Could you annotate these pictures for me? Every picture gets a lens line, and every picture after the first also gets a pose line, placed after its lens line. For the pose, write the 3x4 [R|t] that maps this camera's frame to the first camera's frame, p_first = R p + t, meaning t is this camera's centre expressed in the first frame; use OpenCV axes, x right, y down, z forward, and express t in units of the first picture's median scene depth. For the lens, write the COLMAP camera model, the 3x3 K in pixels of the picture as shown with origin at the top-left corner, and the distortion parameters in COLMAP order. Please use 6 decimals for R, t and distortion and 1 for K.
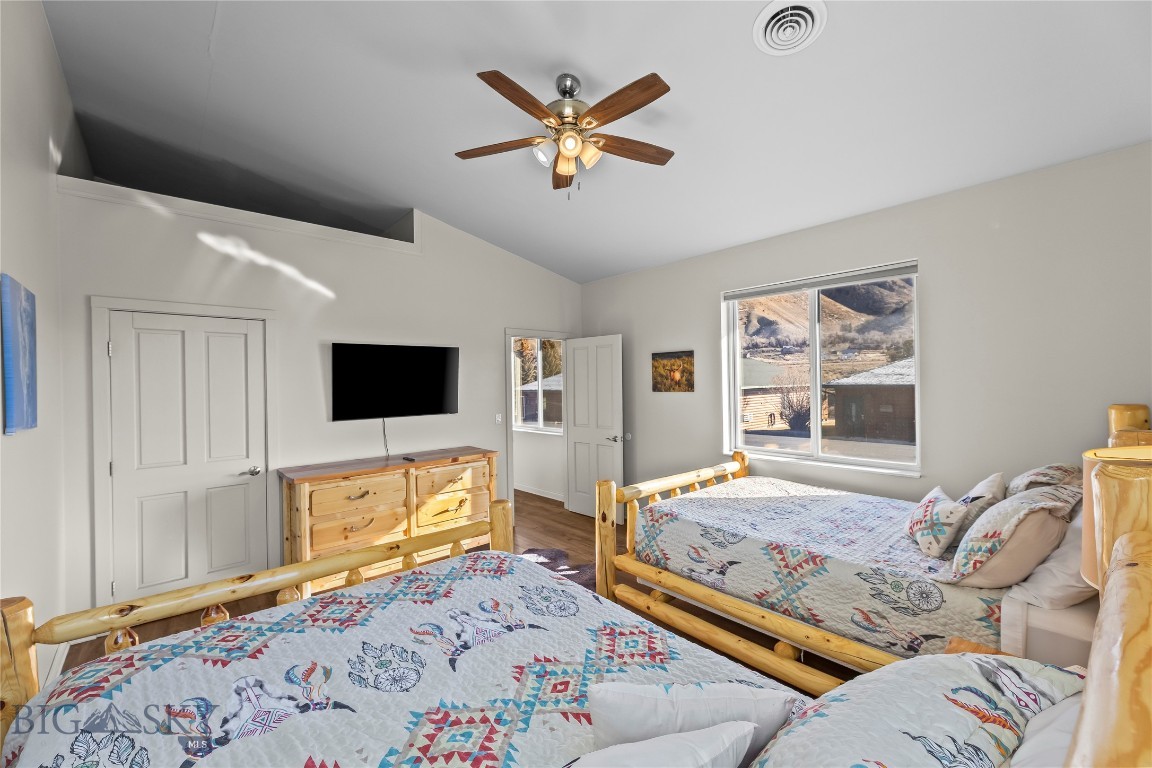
lens RADIAL K [[461.3, 0, 575.7], [0, 461.3, 386.0], [0, 0, 1]] dist [-0.000469, -0.000018]
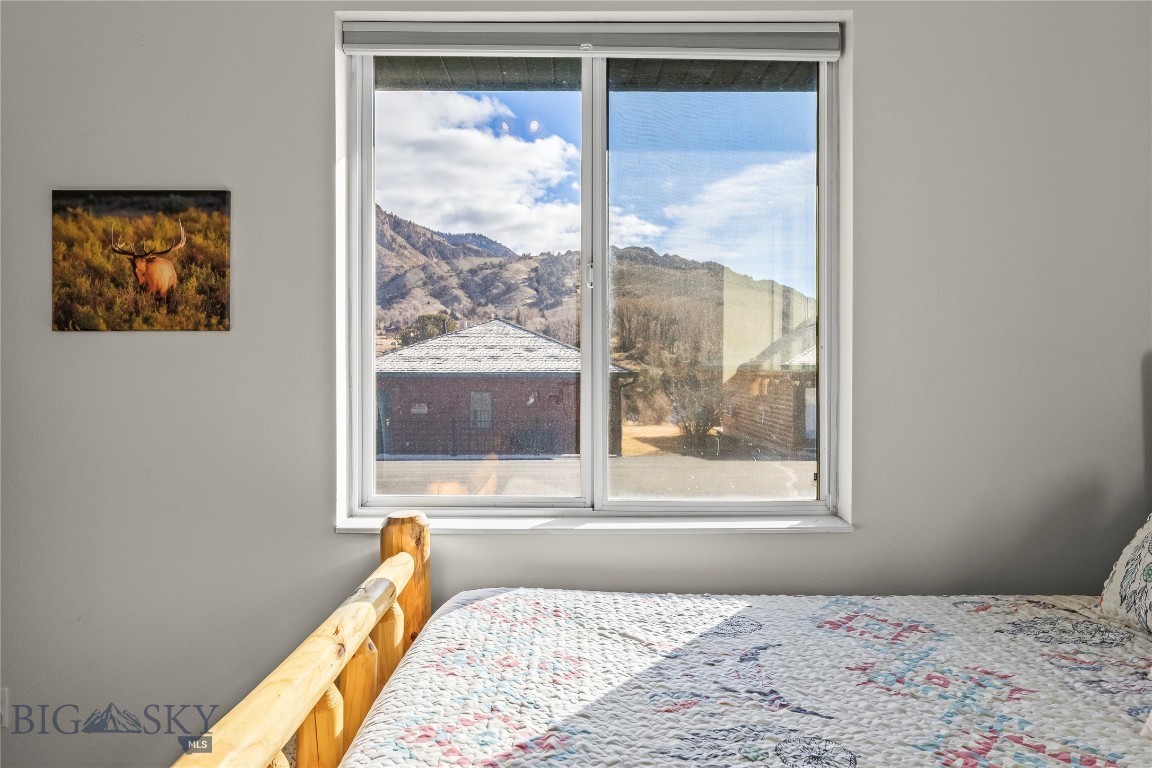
lens RADIAL K [[745.0, 0, 574.5], [0, 745.0, 380.2], [0, 0, 1]] dist [0.000030, -0.000060]
pose [[0.664083, 0.006385, 0.747632, 0.043245], [-0.006550, 0.999975, -0.002722, 0.043027], [-0.747630, -0.003089, 0.664108, 0.495709]]
